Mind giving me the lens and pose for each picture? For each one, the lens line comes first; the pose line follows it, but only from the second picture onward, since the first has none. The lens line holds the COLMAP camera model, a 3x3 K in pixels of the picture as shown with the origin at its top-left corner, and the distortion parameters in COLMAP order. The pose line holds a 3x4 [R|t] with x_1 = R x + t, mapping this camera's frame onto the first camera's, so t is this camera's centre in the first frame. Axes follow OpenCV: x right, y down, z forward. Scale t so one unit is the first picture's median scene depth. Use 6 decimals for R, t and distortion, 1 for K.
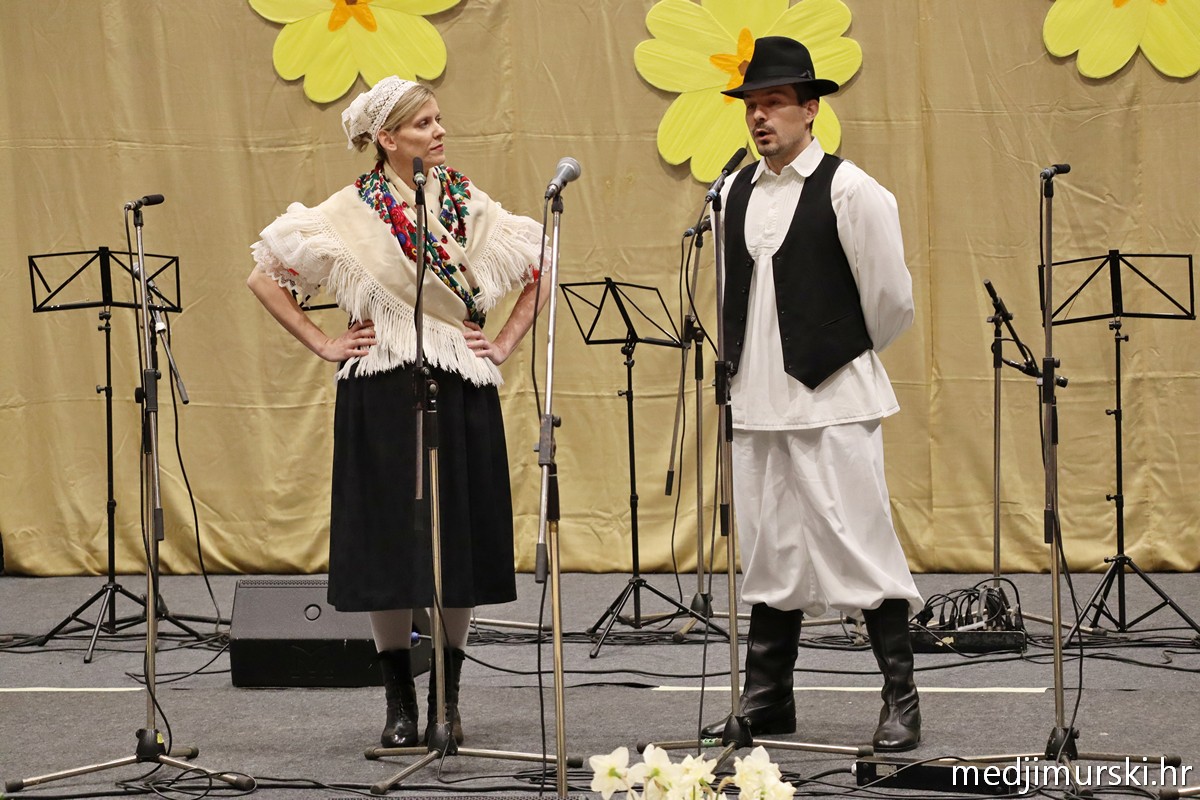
lens RADIAL K [[3820.6, 0, 607.4], [0, 3820.6, 408.5], [0, 0, 1]] dist [0.792881, 0.000000]
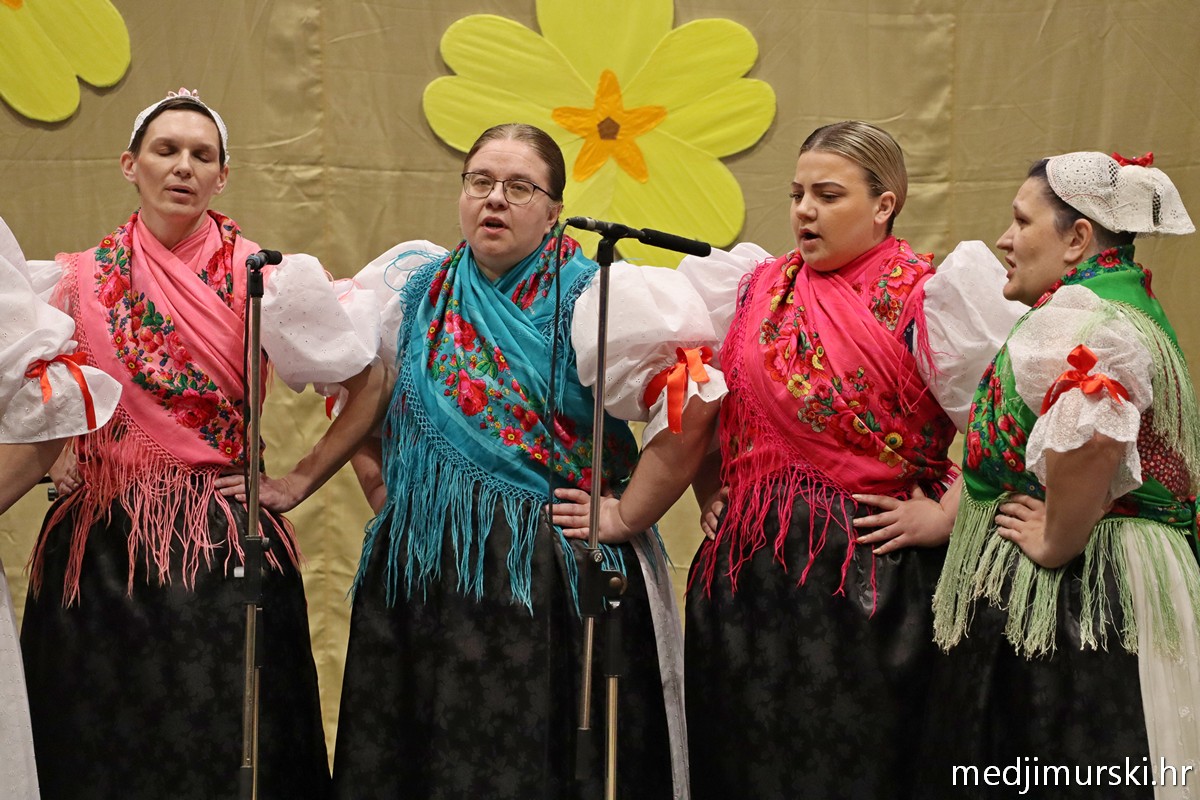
lens RADIAL K [[5865.2, 0, 590.0], [0, 5865.2, 405.6], [0, 0, 1]] dist [2.073114, 0.000000]
pose [[0.940415, 0.017303, 0.339587, -0.112535], [-0.004368, 0.999237, -0.038819, 0.001330], [-0.340000, 0.035023, 0.939773, 0.030076]]
